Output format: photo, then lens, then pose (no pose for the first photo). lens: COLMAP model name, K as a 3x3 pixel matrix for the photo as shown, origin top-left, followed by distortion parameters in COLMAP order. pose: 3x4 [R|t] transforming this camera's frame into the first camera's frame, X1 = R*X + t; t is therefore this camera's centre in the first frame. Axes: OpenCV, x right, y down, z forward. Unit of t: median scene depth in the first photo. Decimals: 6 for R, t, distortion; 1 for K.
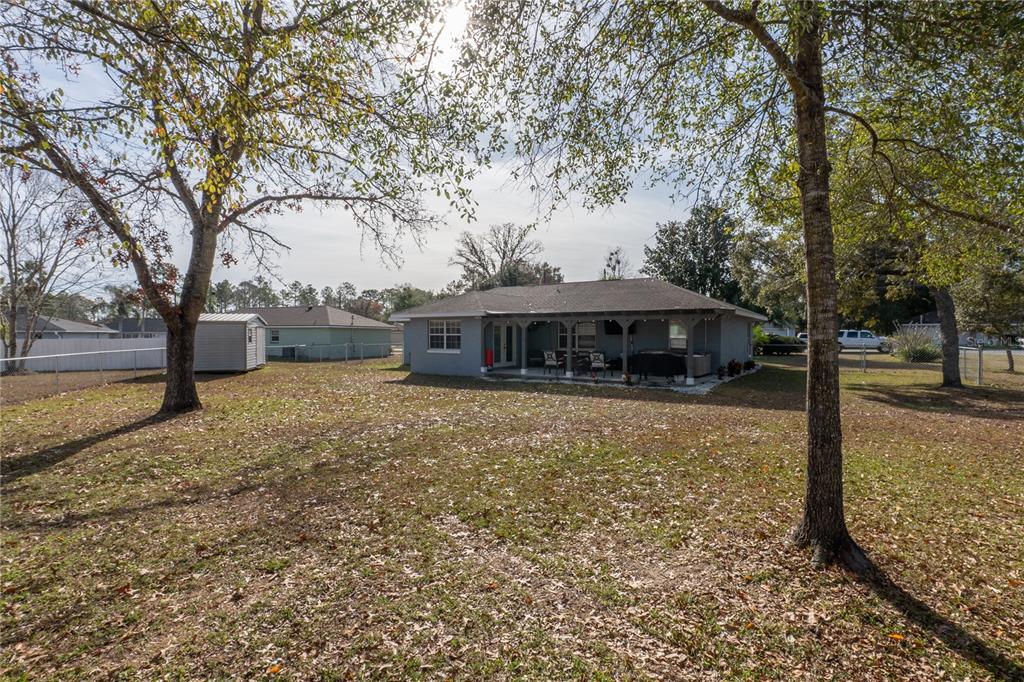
lens RADIAL K [[468.5, 0, 504.1], [0, 468.5, 337.8], [0, 0, 1]] dist [-0.005501, -0.000443]
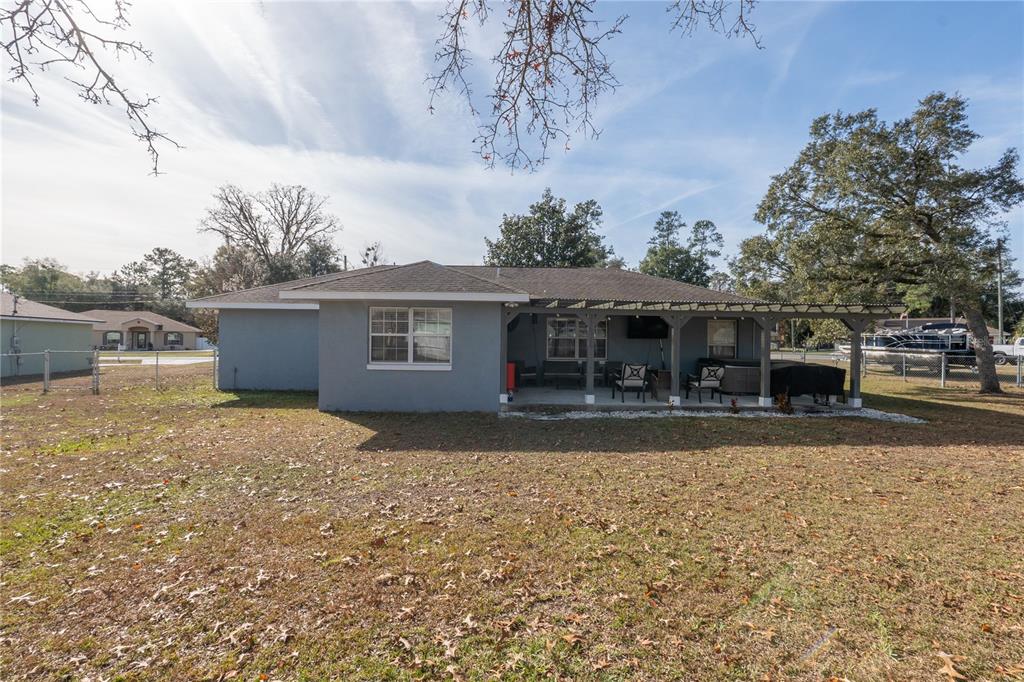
lens RADIAL K [[468.5, 0, 504.1], [0, 468.5, 337.8], [0, 0, 1]] dist [-0.005501, -0.000443]
pose [[0.818860, 0.012590, 0.573855, -0.299799], [-0.007469, 0.999908, -0.011279, 0.001237], [-0.573945, 0.004950, 0.818879, 0.441370]]
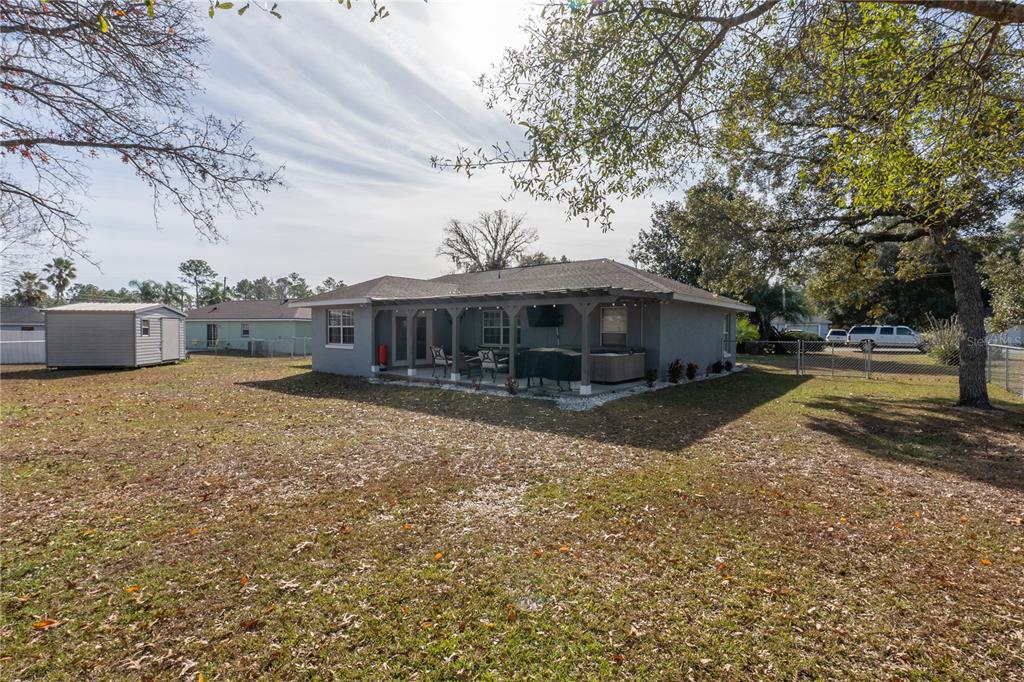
lens RADIAL K [[462.2, 0, 504.8], [0, 462.2, 338.4], [0, 0, 1]] dist [-0.008570, -0.000038]
pose [[0.996228, 0.005771, -0.086579, 0.207359], [-0.004985, 0.999944, 0.009290, 0.004701], [0.086628, -0.008823, 0.996202, 0.174427]]
